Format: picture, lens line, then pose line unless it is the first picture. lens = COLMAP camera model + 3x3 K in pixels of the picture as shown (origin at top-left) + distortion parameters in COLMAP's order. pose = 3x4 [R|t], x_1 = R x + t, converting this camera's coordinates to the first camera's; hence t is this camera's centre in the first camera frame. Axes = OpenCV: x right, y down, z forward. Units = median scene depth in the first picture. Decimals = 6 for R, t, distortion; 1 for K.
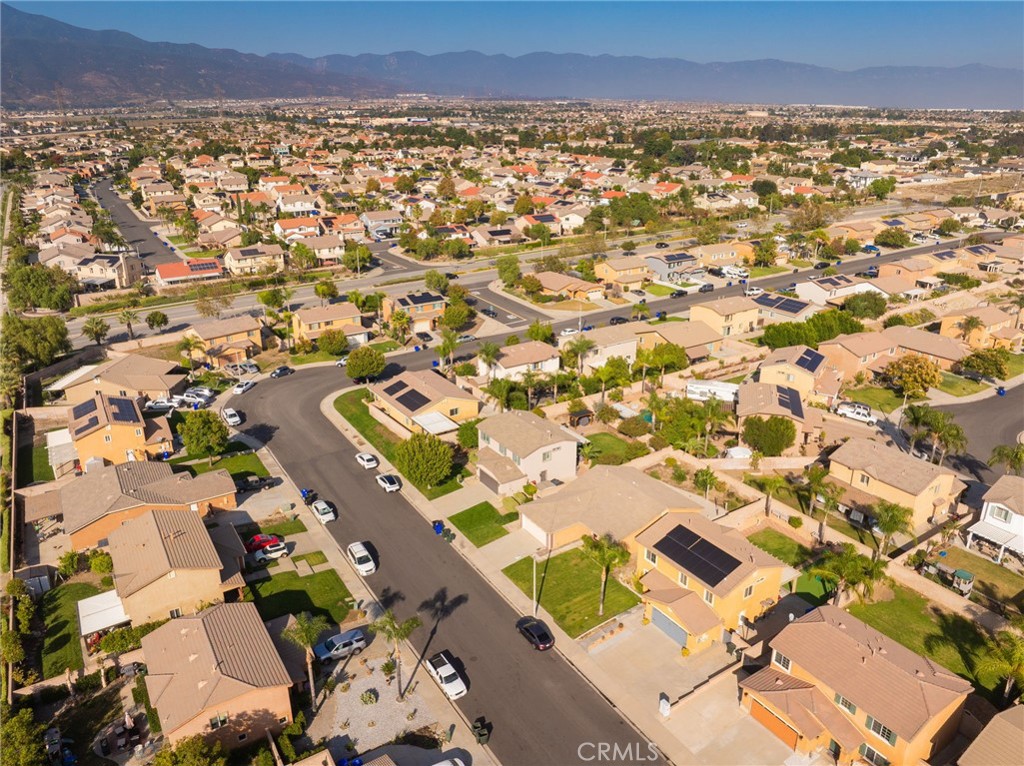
lens RADIAL K [[720.2, 0, 515.4], [0, 720.2, 379.8], [0, 0, 1]] dist [-0.036420, -0.001015]
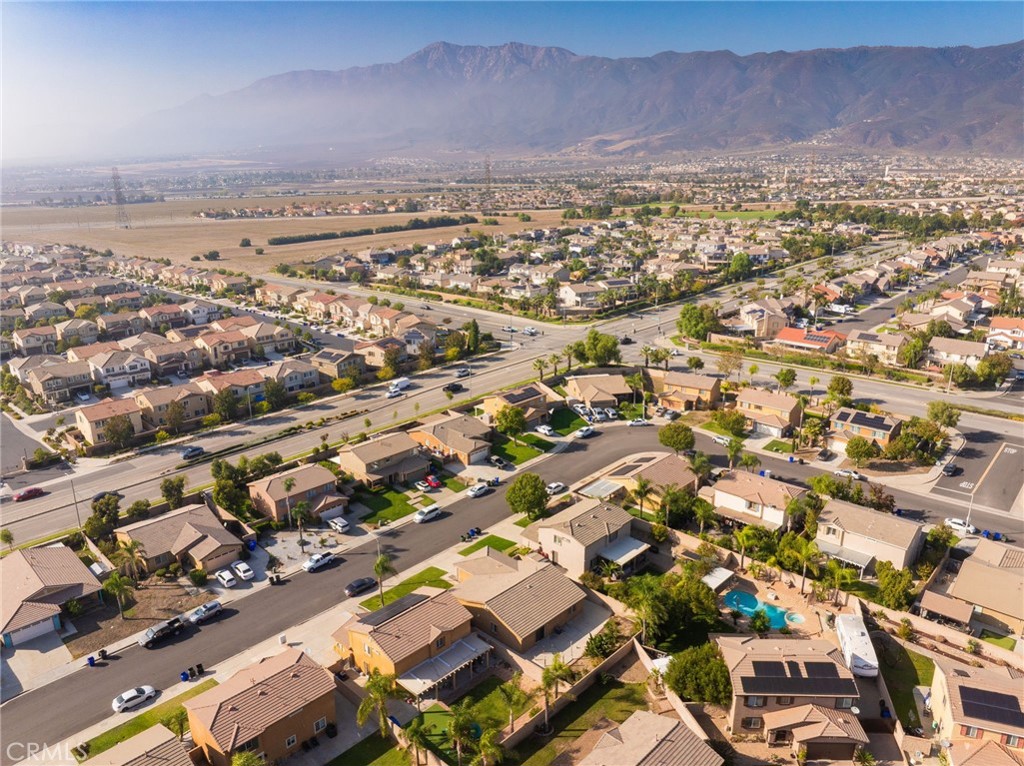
lens RADIAL K [[720.2, 0, 515.4], [0, 720.2, 379.8], [0, 0, 1]] dist [-0.036420, -0.001015]
pose [[0.231238, 0.276622, -0.932743, 0.890948], [-0.334818, 0.922791, 0.190665, -0.278756], [0.913469, 0.268210, 0.306002, 0.478244]]
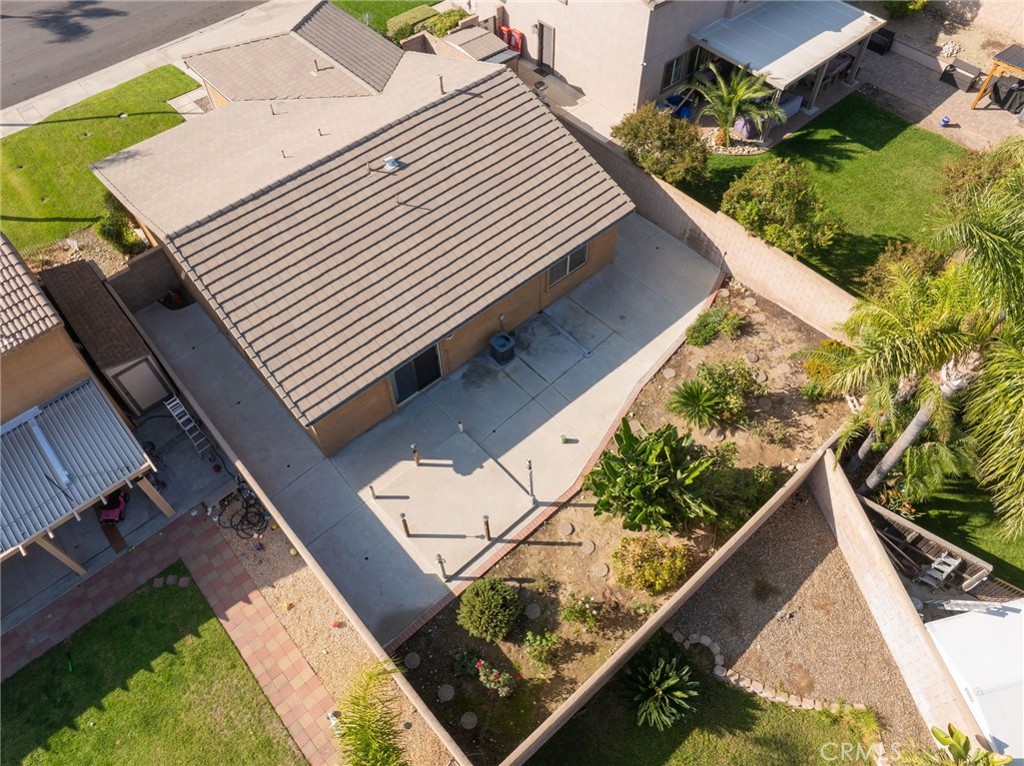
lens RADIAL K [[720.2, 0, 515.4], [0, 720.2, 379.8], [0, 0, 1]] dist [-0.036420, -0.001015]
pose [[0.146598, 0.801371, -0.579926, 0.315606], [-0.336721, 0.591676, 0.732488, -0.007632], [0.930123, 0.087892, 0.356576, 0.797603]]
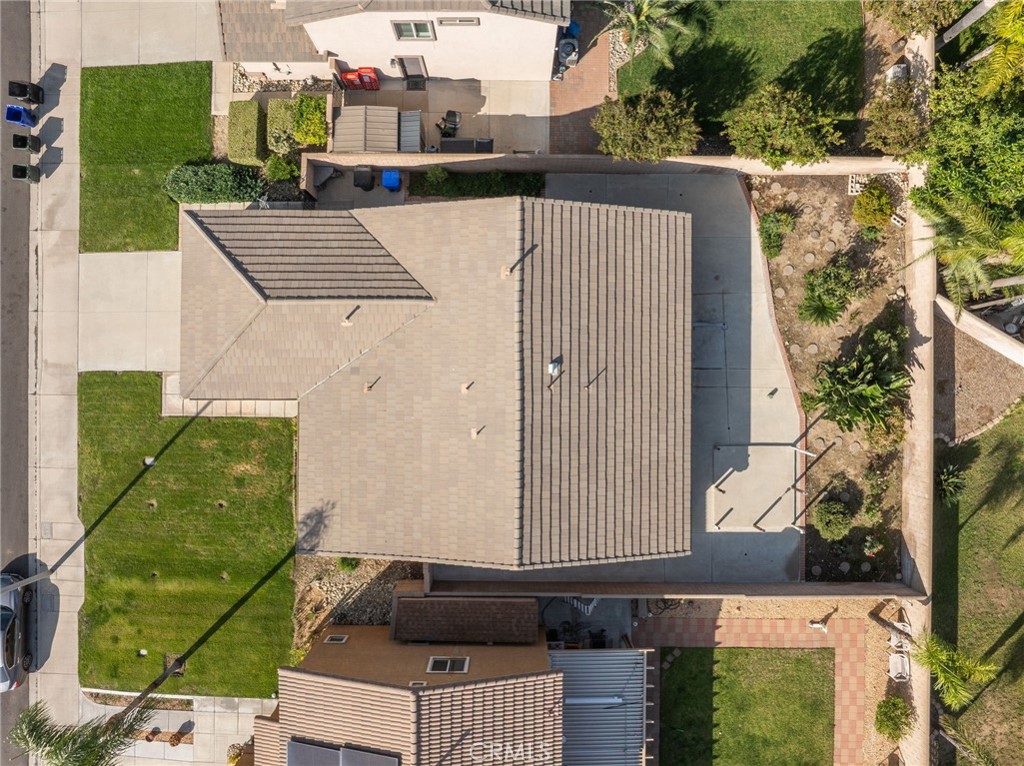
lens RADIAL K [[720.2, 0, 515.4], [0, 720.2, 379.8], [0, 0, 1]] dist [-0.036420, -0.001015]
pose [[0.834297, 0.551308, 0.002741, 0.129192], [-0.197033, 0.293520, 0.935427, -0.095083], [0.514904, -0.780964, 0.353509, 0.740660]]
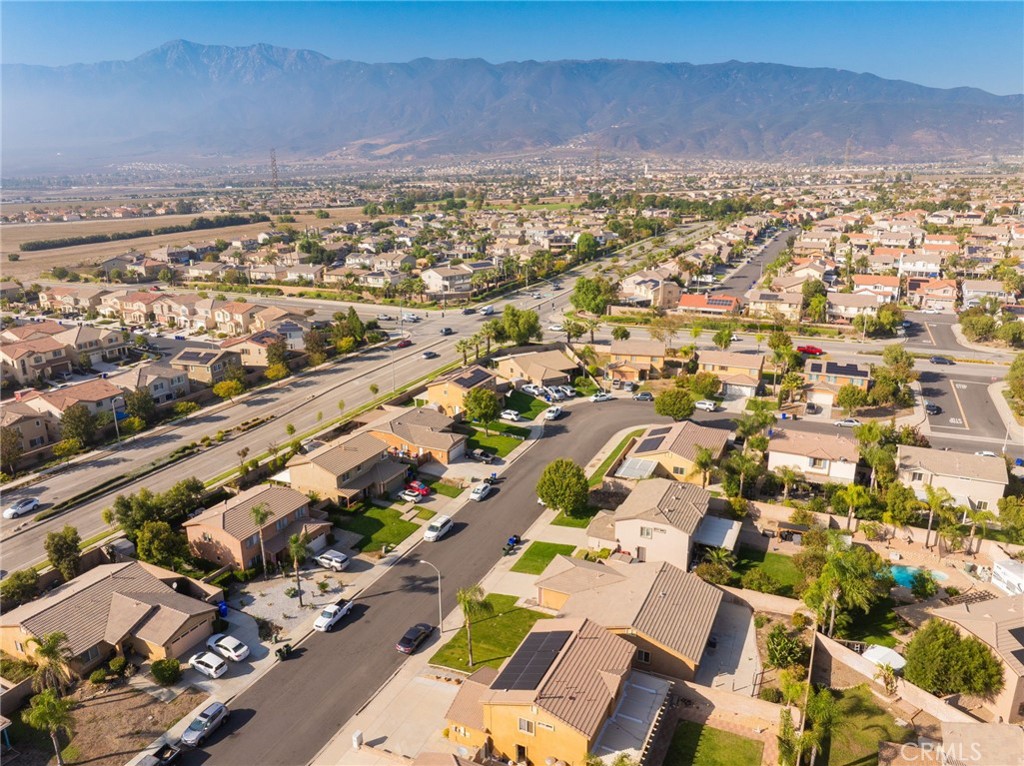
lens RADIAL K [[720.2, 0, 515.4], [0, 720.2, 379.8], [0, 0, 1]] dist [-0.036420, -0.001015]
pose [[0.521962, 0.235541, -0.819803, 0.576388], [-0.292575, 0.952248, 0.087314, -0.092972], [0.801221, 0.194279, 0.565950, 0.295645]]
